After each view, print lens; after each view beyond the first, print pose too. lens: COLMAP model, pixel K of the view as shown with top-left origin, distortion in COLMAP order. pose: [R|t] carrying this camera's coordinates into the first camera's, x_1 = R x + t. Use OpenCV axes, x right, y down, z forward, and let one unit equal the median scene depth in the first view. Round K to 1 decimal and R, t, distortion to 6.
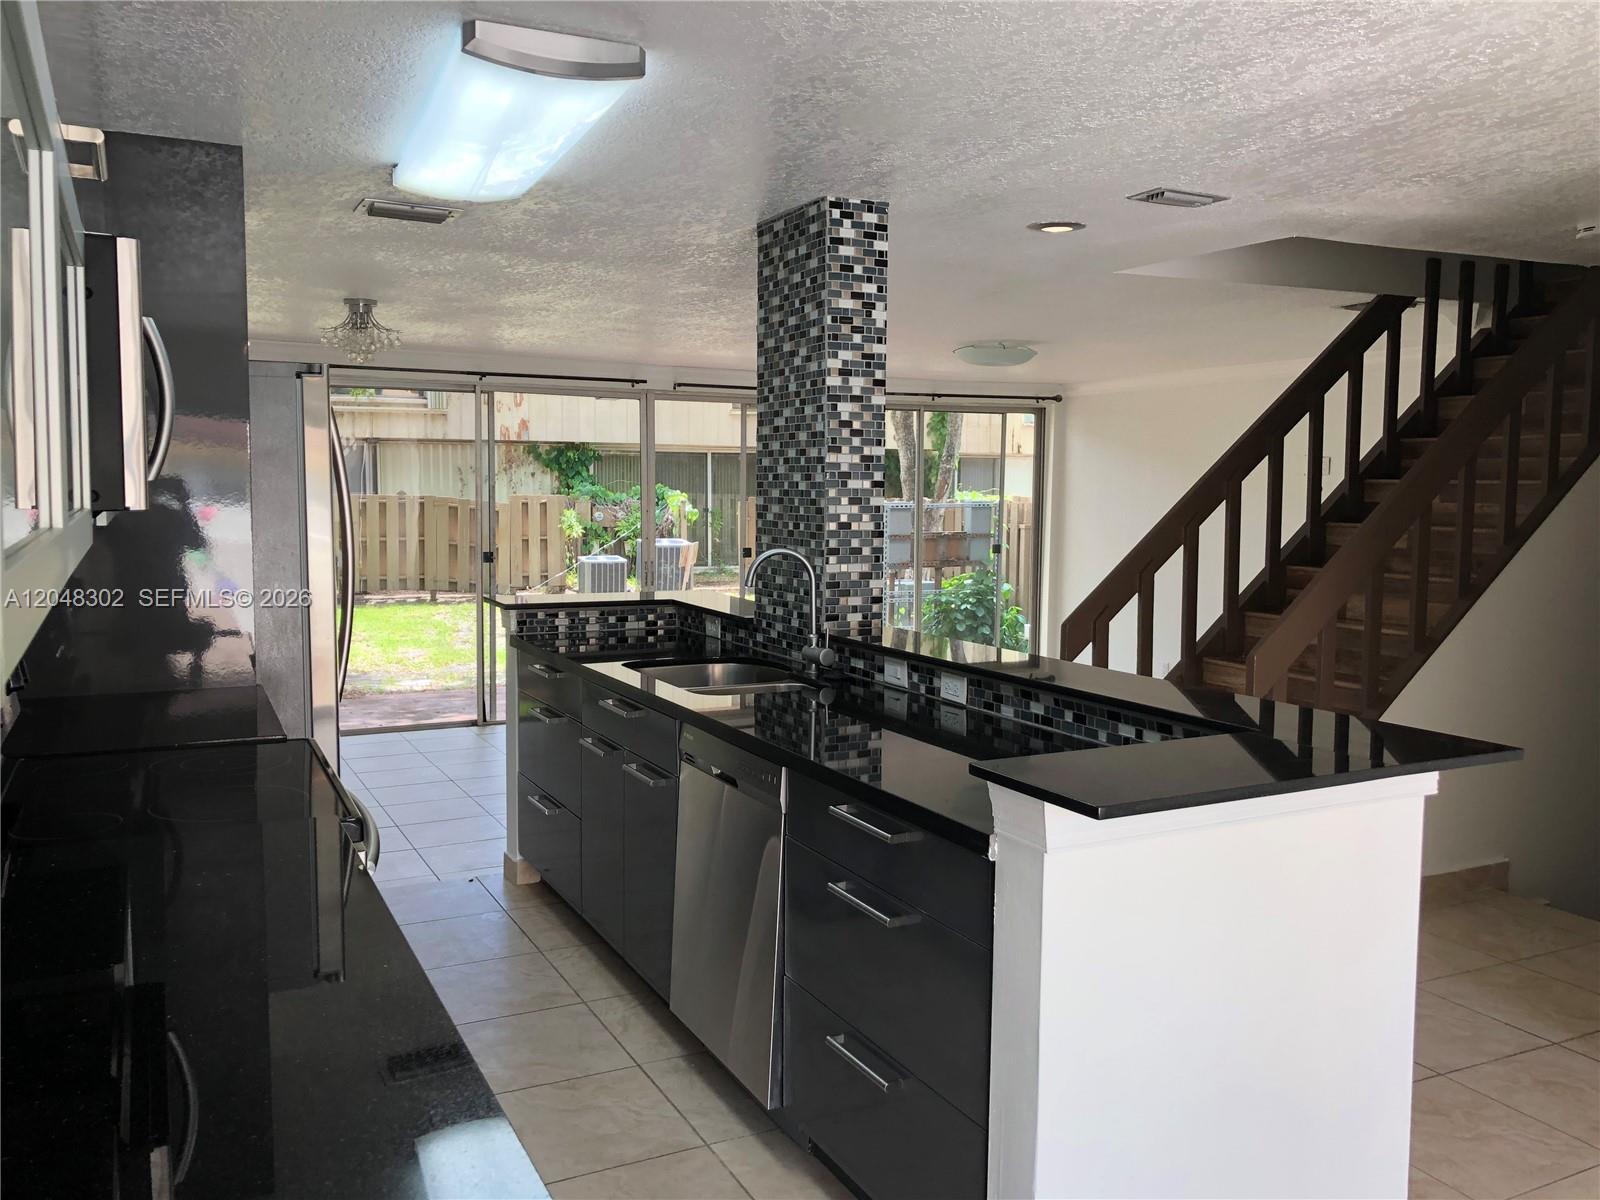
lens RADIAL K [[1303.0, 0, 800.0], [0, 1303.0, 600.0], [0, 0, 1]] dist [-0.024747, -0.003559]
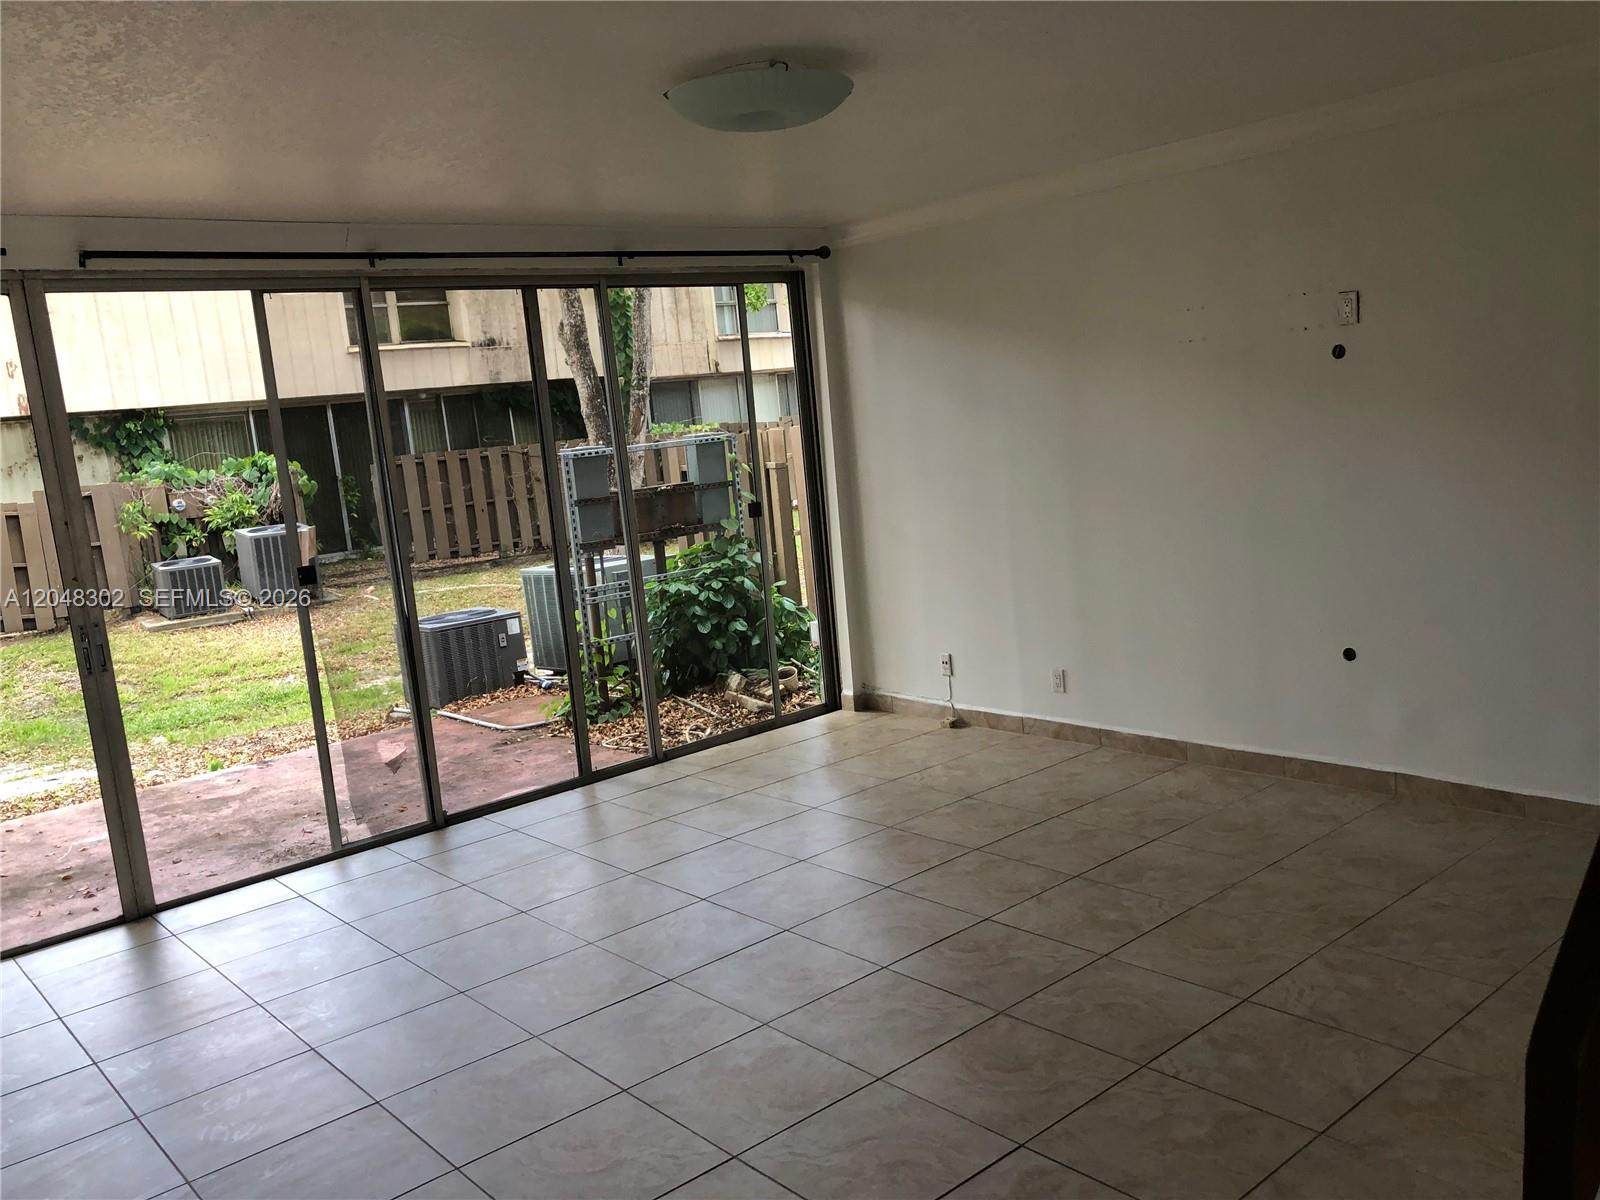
lens RADIAL K [[1324.2, 0, 800.0], [0, 1324.2, 600.0], [0, 0, 1]] dist [0.226396, -0.555233]
pose [[0.966681, -0.134130, 0.218029, 0.022406], [0.123509, 0.990424, 0.061697, -0.025833], [-0.224216, -0.032713, 0.973990, 0.296199]]
